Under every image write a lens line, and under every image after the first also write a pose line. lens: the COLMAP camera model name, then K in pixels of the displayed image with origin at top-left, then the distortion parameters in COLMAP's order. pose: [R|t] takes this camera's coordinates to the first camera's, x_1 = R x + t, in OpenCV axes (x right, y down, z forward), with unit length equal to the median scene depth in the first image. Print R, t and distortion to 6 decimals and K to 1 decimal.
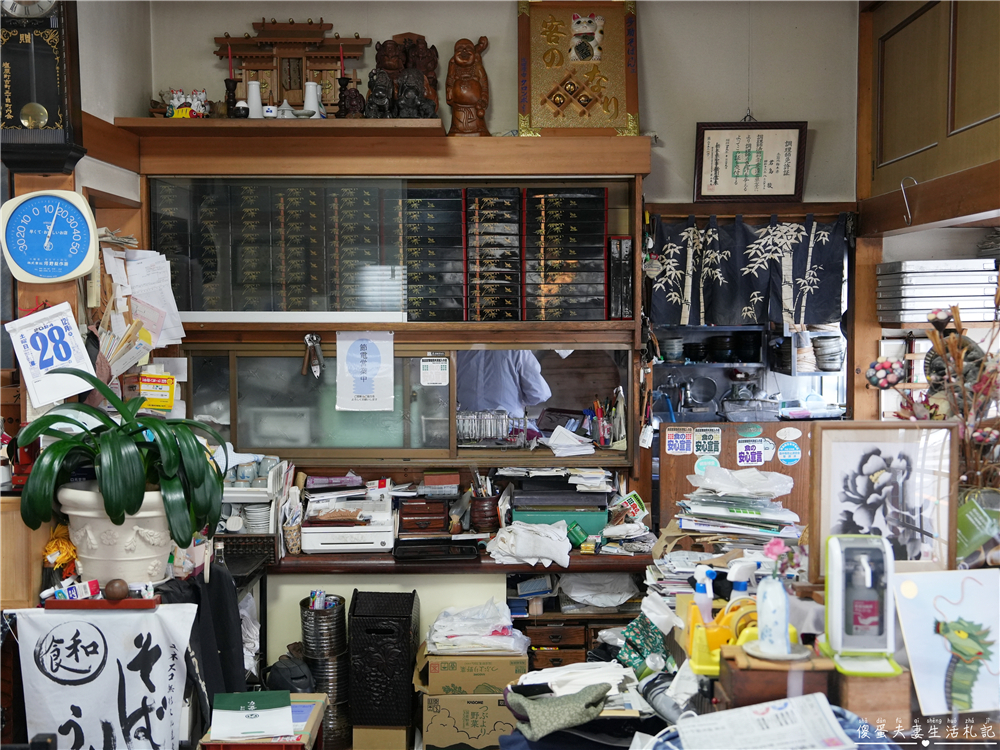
lens RADIAL K [[1112.8, 0, 500.7], [0, 1112.8, 373.2], [0, 0, 1]] dist [0.036831, 0.000000]
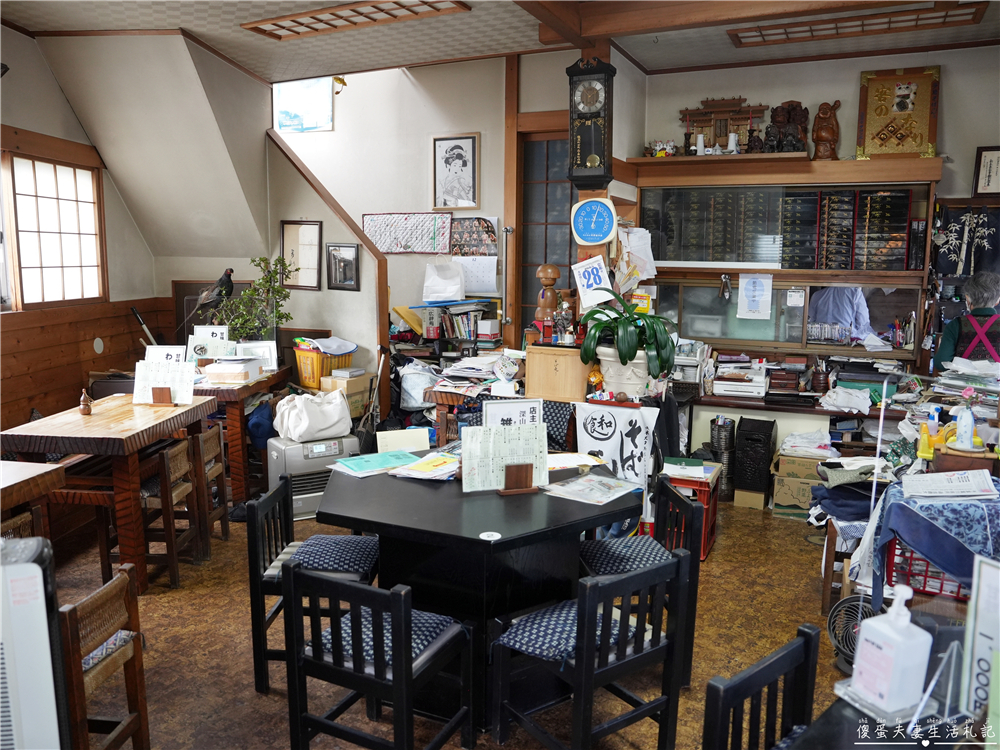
lens RADIAL K [[797.2, 0, 491.7], [0, 797.2, 378.9], [0, 0, 1]] dist [-0.109750, 0.083679]
pose [[0.898895, 0.073137, -0.432017, 0.053637], [-0.034428, 0.994712, 0.096761, 0.022448], [0.436809, -0.072105, 0.896660, -0.318964]]
